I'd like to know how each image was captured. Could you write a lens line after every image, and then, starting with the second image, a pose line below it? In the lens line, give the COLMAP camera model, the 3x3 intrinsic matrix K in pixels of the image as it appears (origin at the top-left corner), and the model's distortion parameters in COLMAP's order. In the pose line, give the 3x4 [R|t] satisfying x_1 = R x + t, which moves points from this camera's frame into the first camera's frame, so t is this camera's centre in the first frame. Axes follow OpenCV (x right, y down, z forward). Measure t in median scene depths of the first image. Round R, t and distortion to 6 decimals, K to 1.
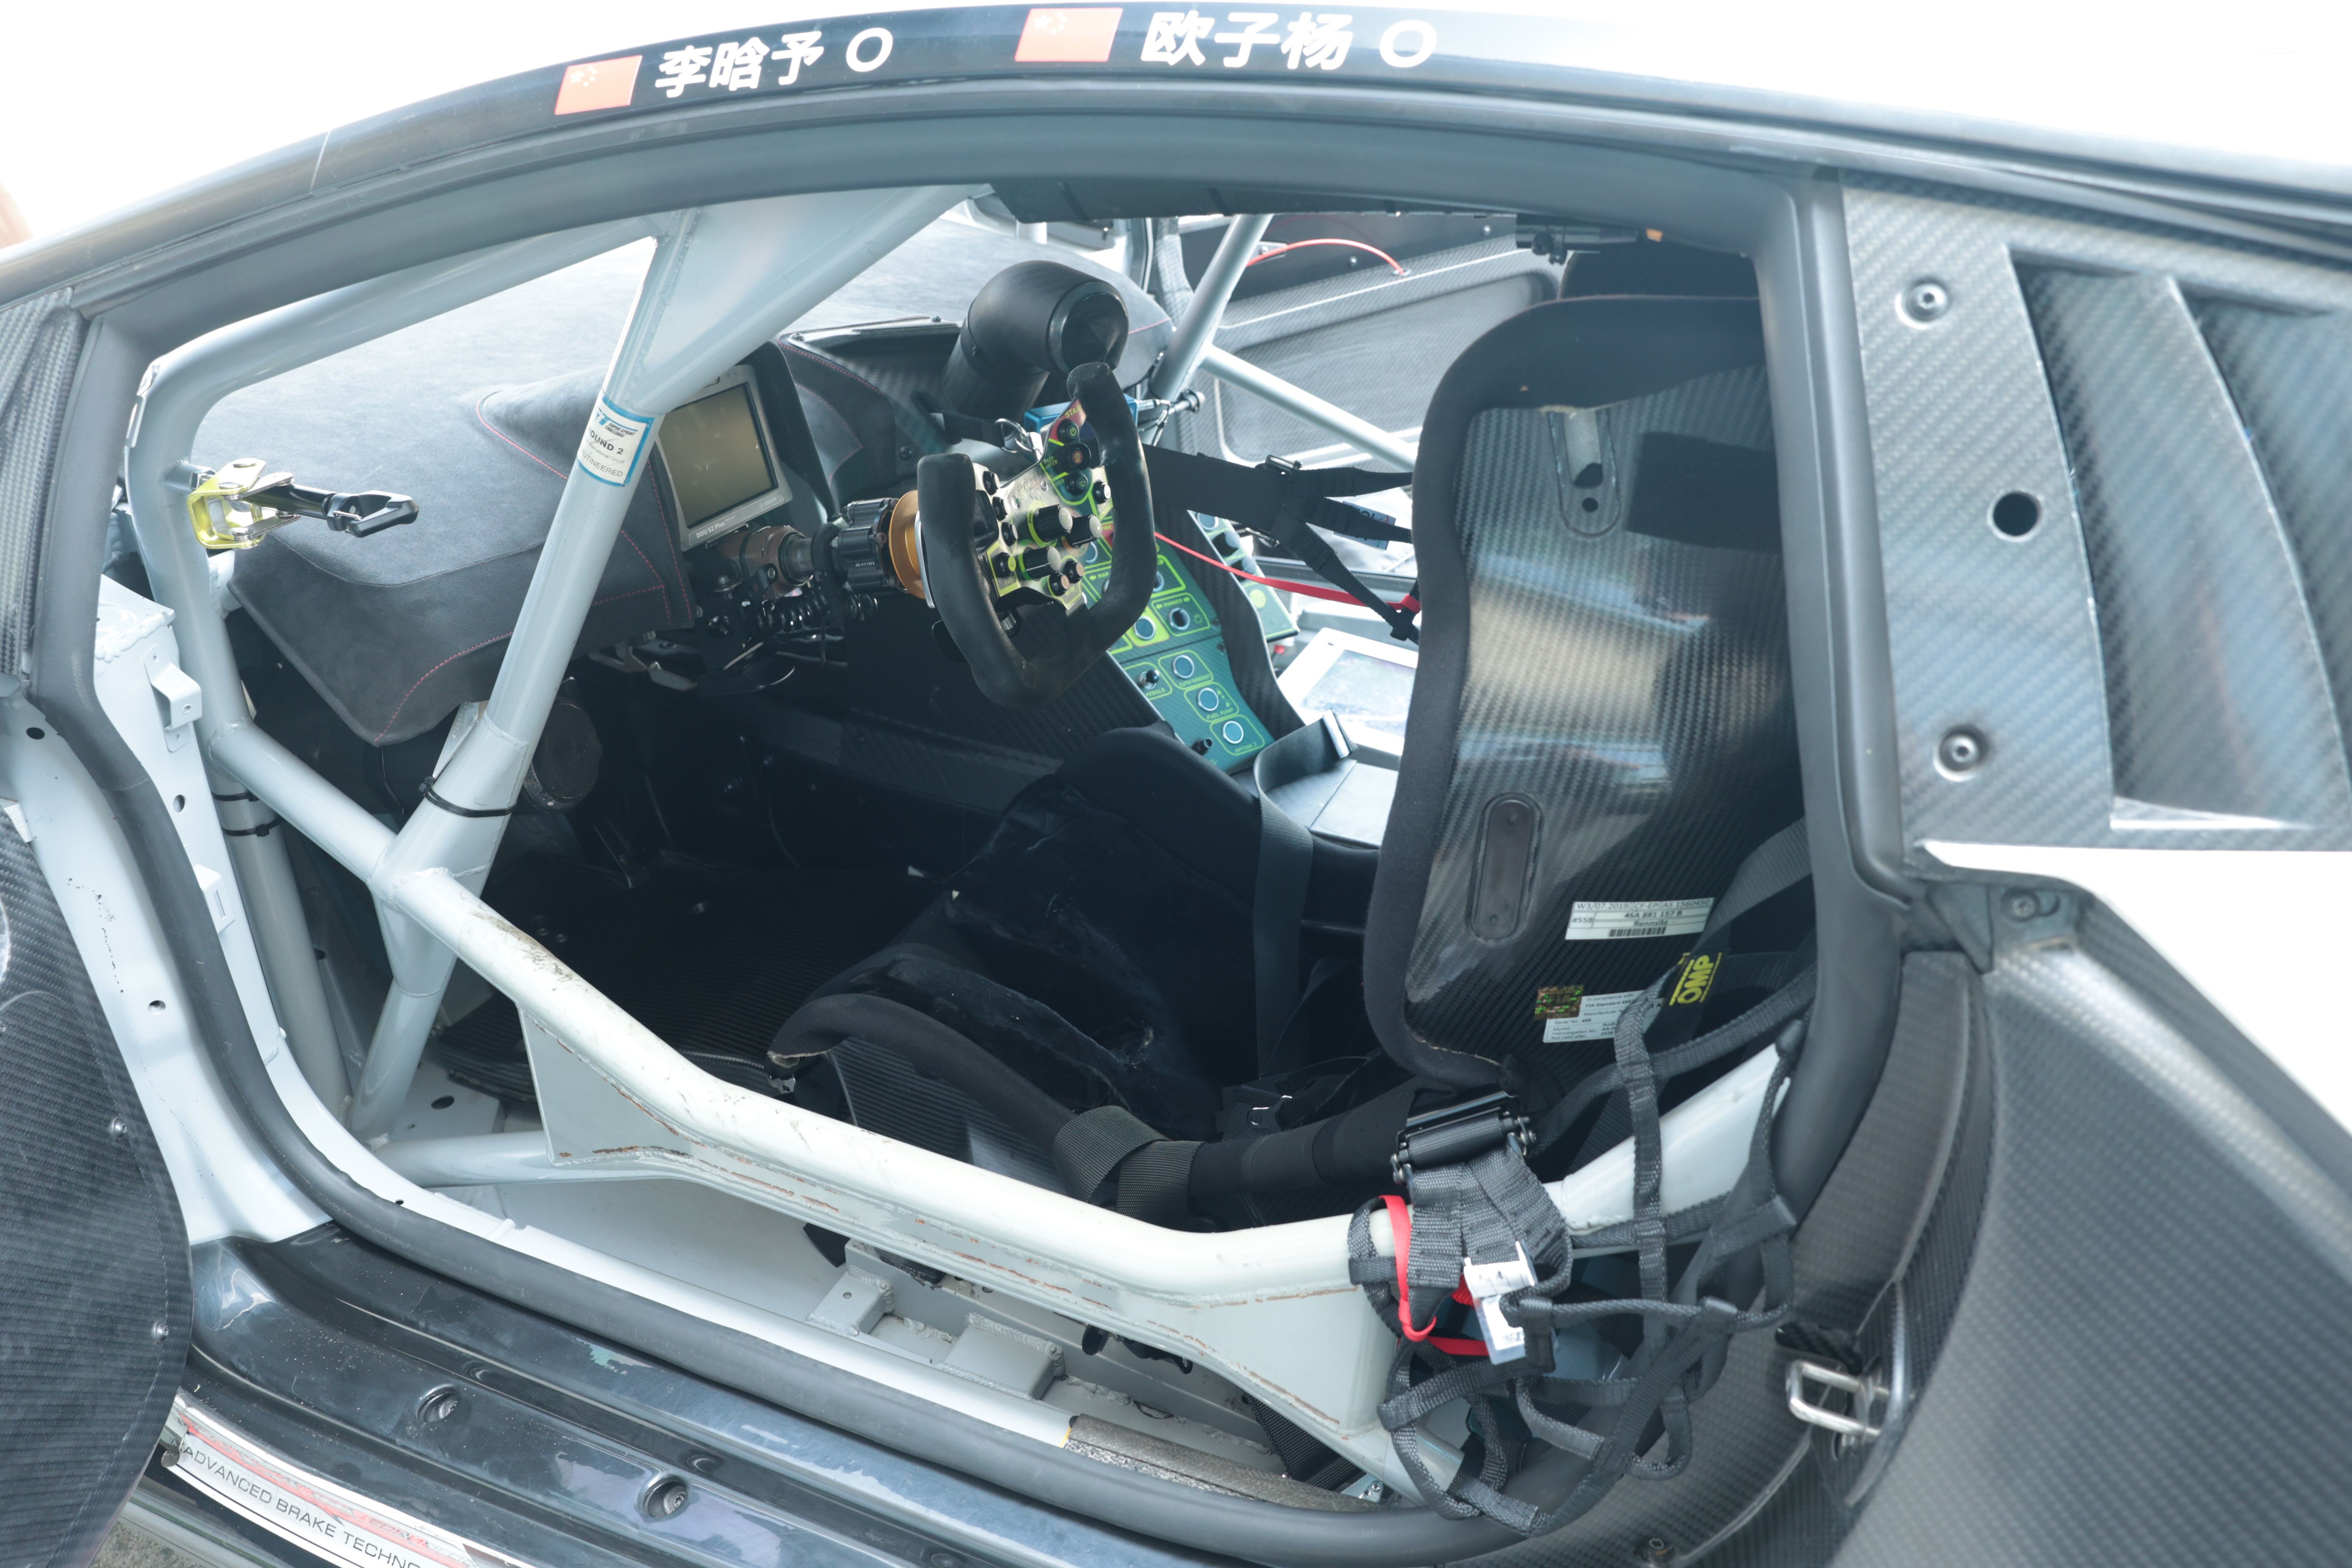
lens RADIAL K [[1985.7, 0, 1176.0], [0, 1985.7, 784.0], [0, 0, 1]] dist [0.000476, 0.000334]
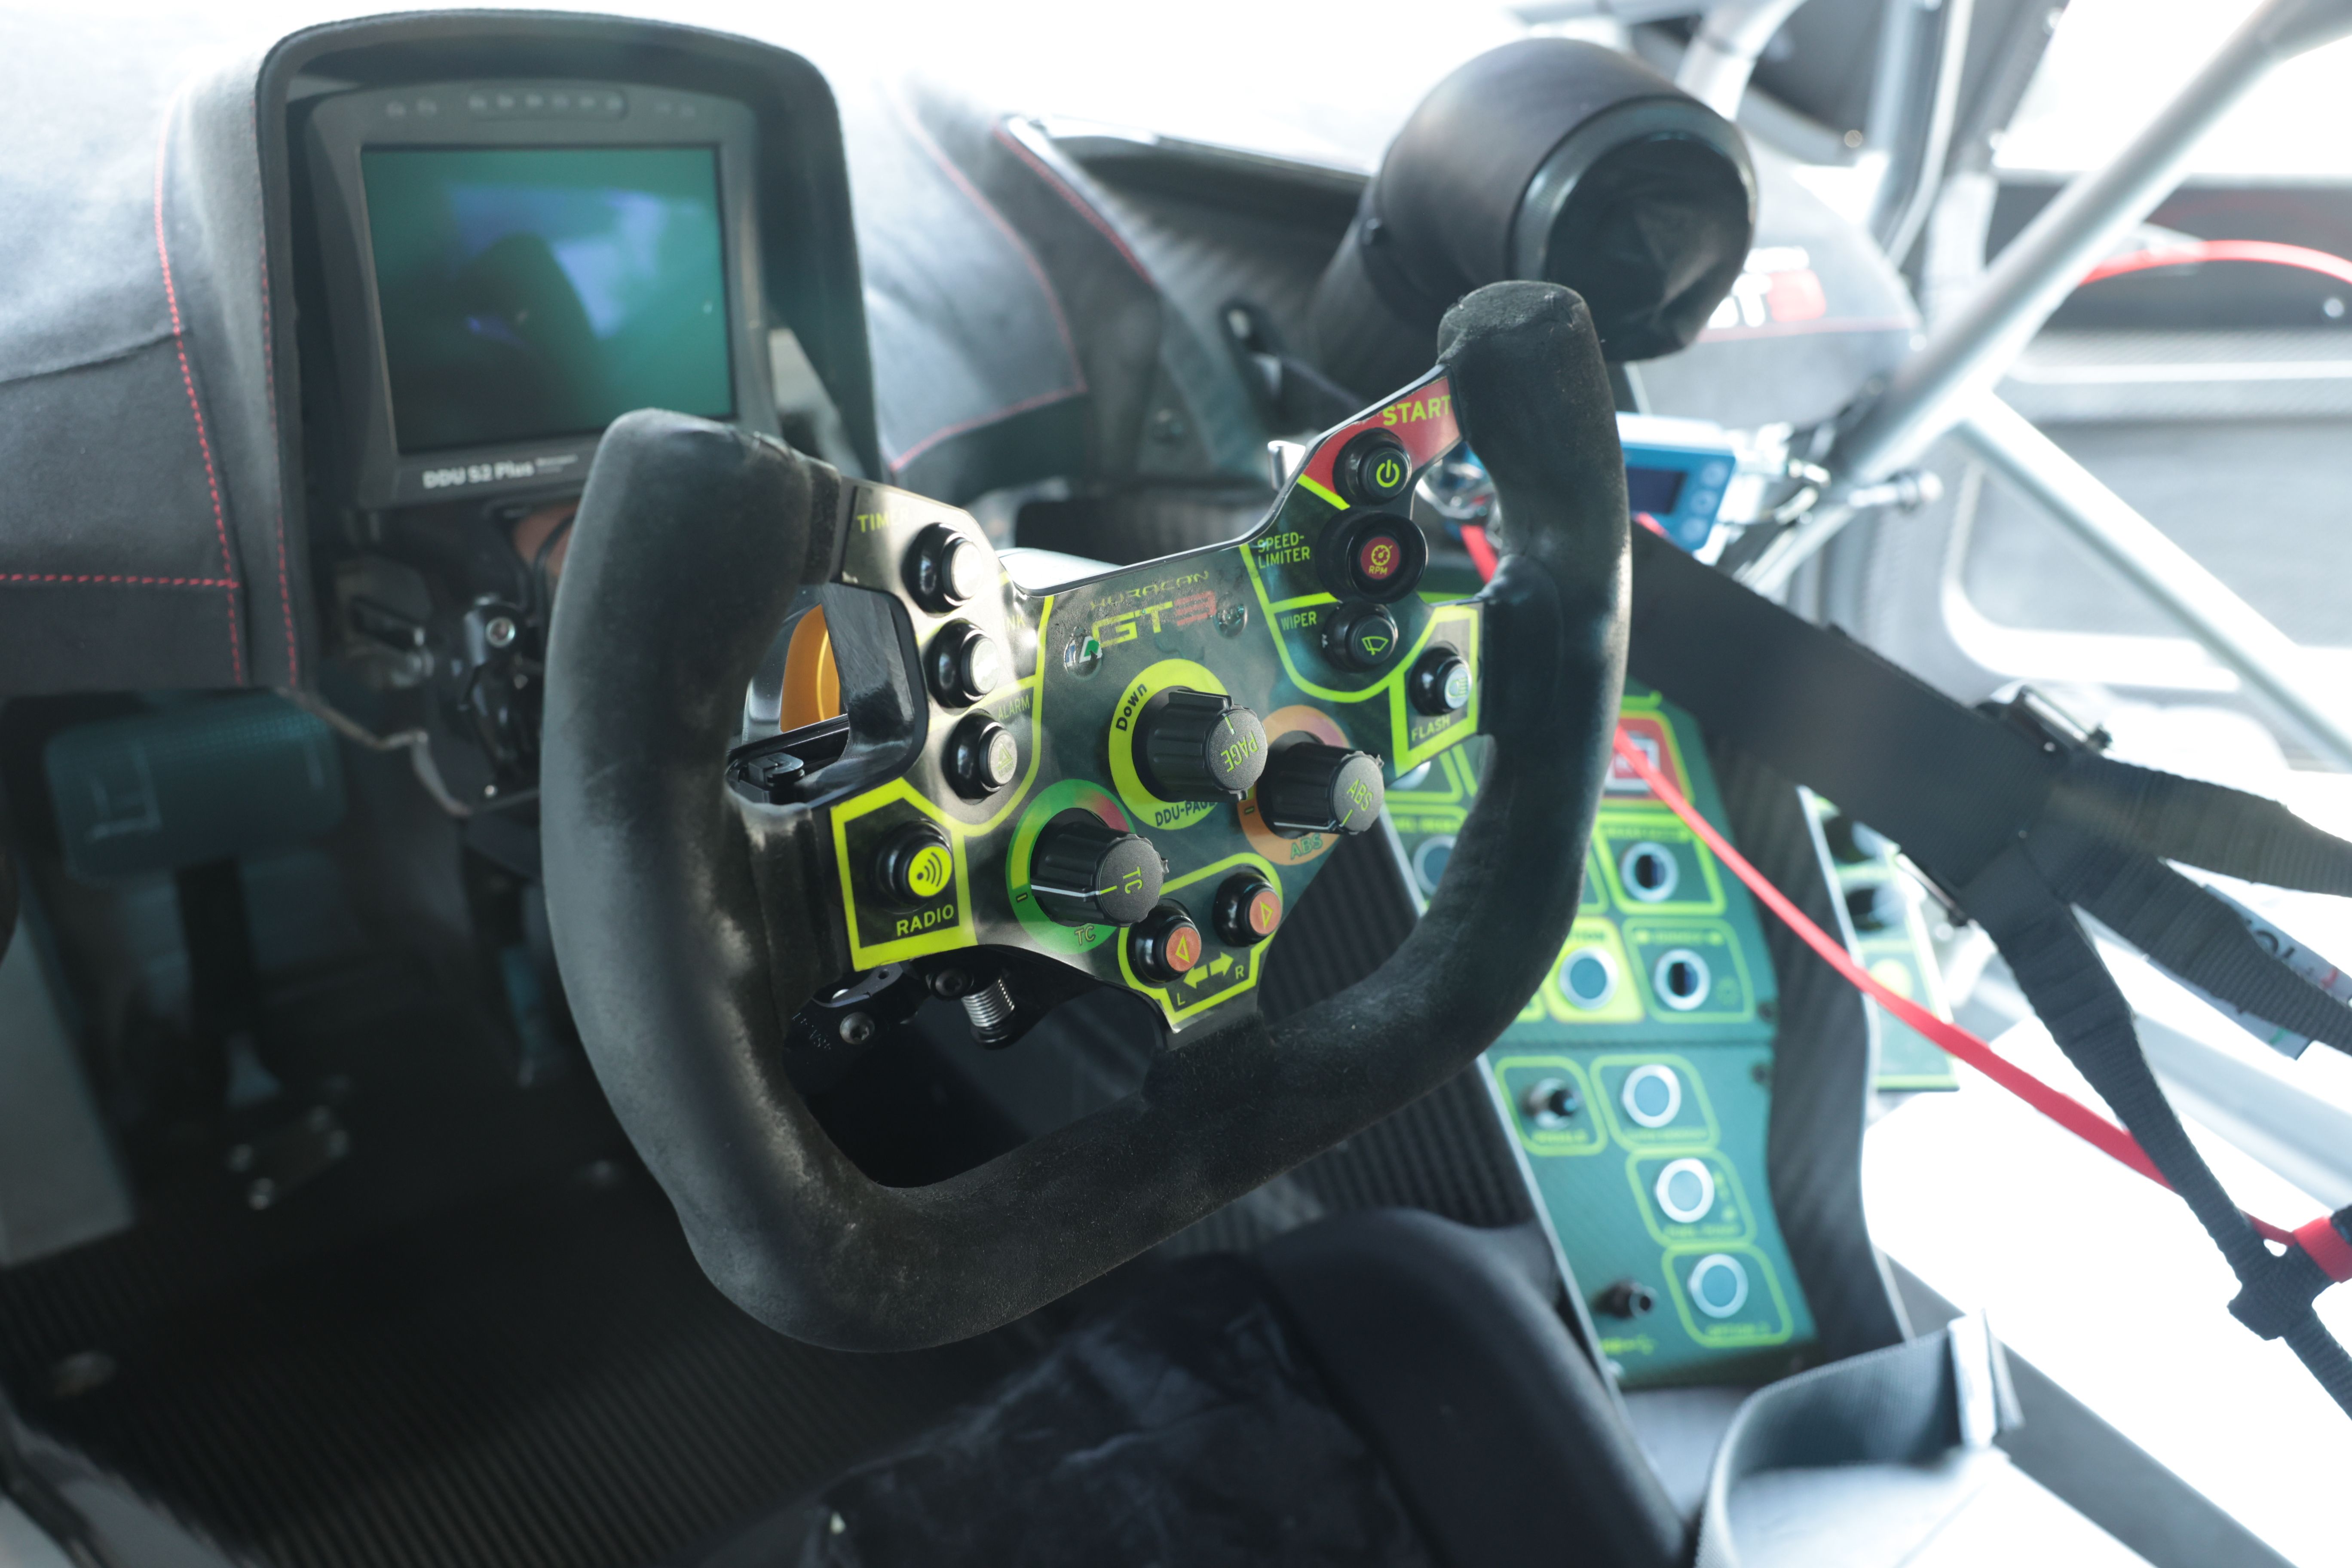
lens RADIAL K [[1999.5, 0, 1176.0], [0, 1999.5, 784.0], [0, 0, 1]] dist [-0.007036, 0.002868]
pose [[0.900668, 0.307641, -0.306845, 0.022844], [-0.306986, 0.950309, 0.051693, -0.113740], [0.307501, 0.047639, 0.950355, 0.576563]]
